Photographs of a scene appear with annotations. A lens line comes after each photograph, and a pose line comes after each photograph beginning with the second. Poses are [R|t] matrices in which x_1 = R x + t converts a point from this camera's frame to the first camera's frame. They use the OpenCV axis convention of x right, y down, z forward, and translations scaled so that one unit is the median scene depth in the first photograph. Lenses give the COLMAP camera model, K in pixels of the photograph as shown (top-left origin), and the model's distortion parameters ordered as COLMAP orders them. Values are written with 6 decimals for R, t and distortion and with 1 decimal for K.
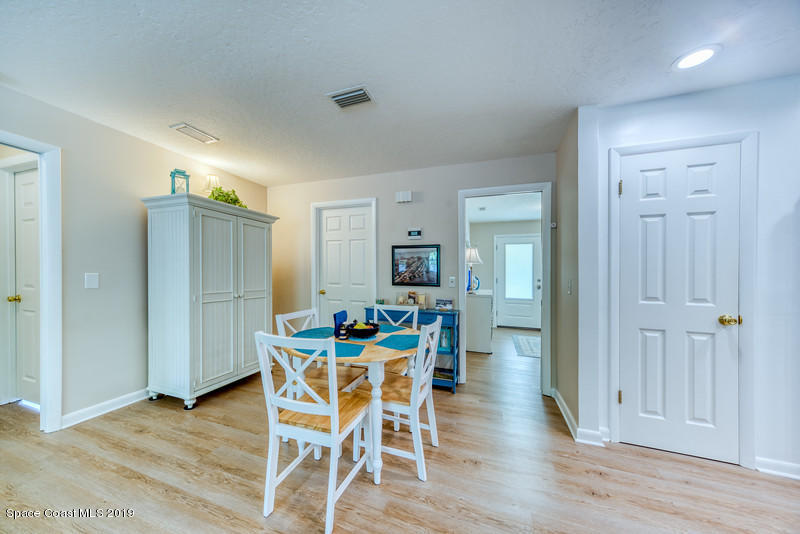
lens RADIAL K [[275.0, 0, 393.2], [0, 275.0, 272.5], [0, 0, 1]] dist [0.000981, 0.000386]
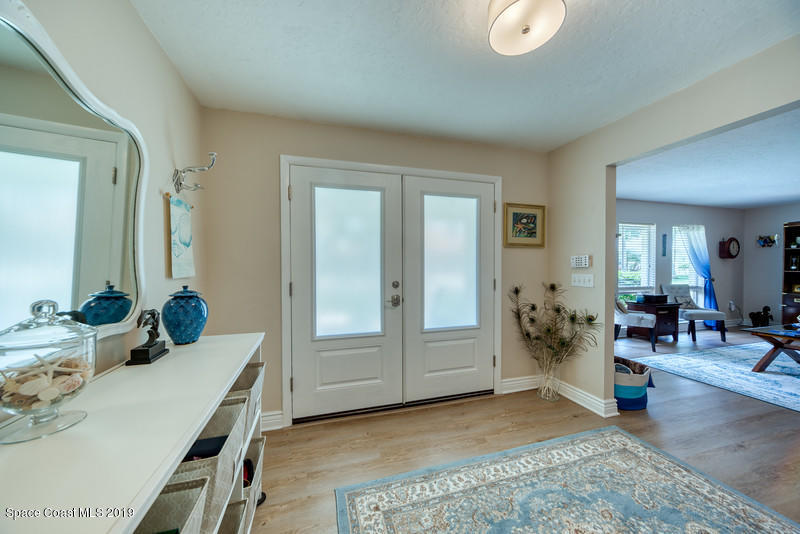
lens RADIAL K [[275.0, 0, 394.1], [0, 275.0, 269.4], [0, 0, 1]] dist [0.000981, 0.000386]
pose [[0.807669, -0.014984, 0.589446, 0.281227], [0.009162, 0.999875, 0.012862, 0.002105], [-0.589566, -0.004988, 0.807705, 0.653545]]
